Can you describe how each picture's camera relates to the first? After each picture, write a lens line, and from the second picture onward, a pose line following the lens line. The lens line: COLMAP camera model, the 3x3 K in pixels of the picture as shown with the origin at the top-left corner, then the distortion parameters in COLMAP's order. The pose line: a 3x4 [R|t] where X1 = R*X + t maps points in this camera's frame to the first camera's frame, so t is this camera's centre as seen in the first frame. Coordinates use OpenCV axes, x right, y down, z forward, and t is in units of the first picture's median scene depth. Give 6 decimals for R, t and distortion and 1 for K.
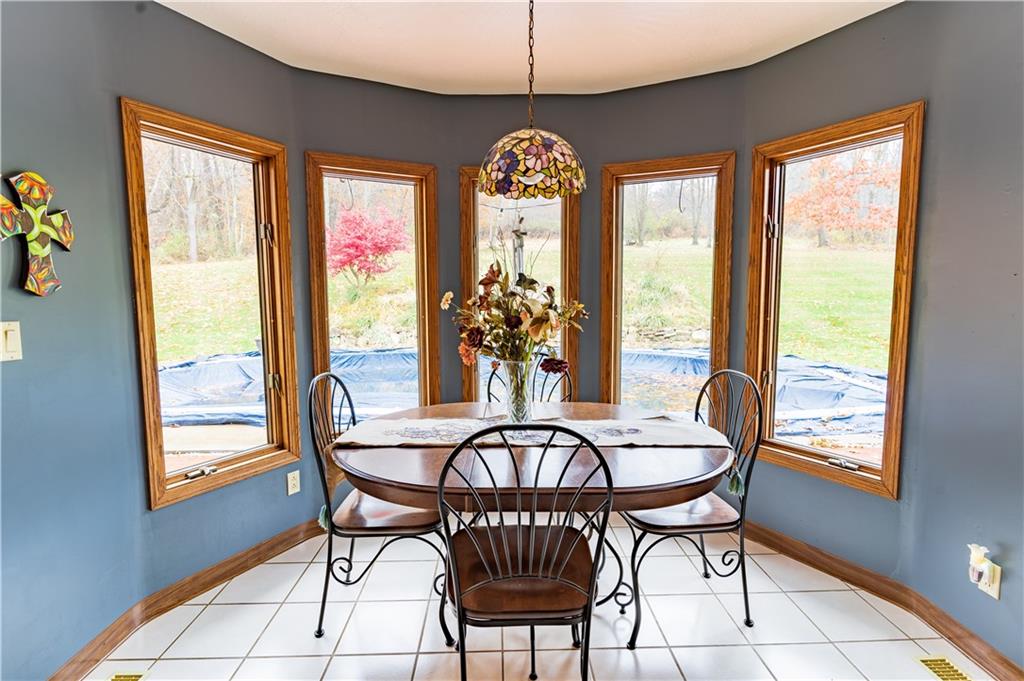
lens RADIAL K [[495.3, 0, 512.0], [0, 495.3, 340.5], [0, 0, 1]] dist [0.001264, 0.000490]
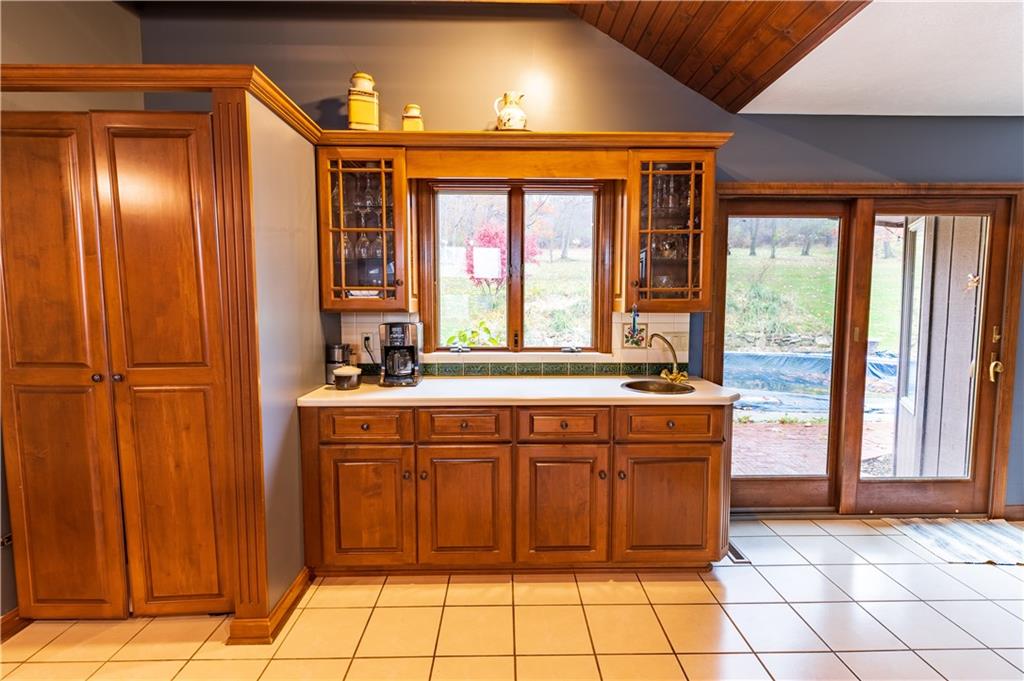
lens RADIAL K [[495.3, 0, 512.0], [0, 495.3, 340.5], [0, 0, 1]] dist [0.001264, 0.000490]
pose [[0.999994, 0.003589, 0.000012, -0.307686], [-0.003588, 0.999933, -0.011049, 0.003508], [-0.000052, 0.011049, 0.999939, -0.110933]]
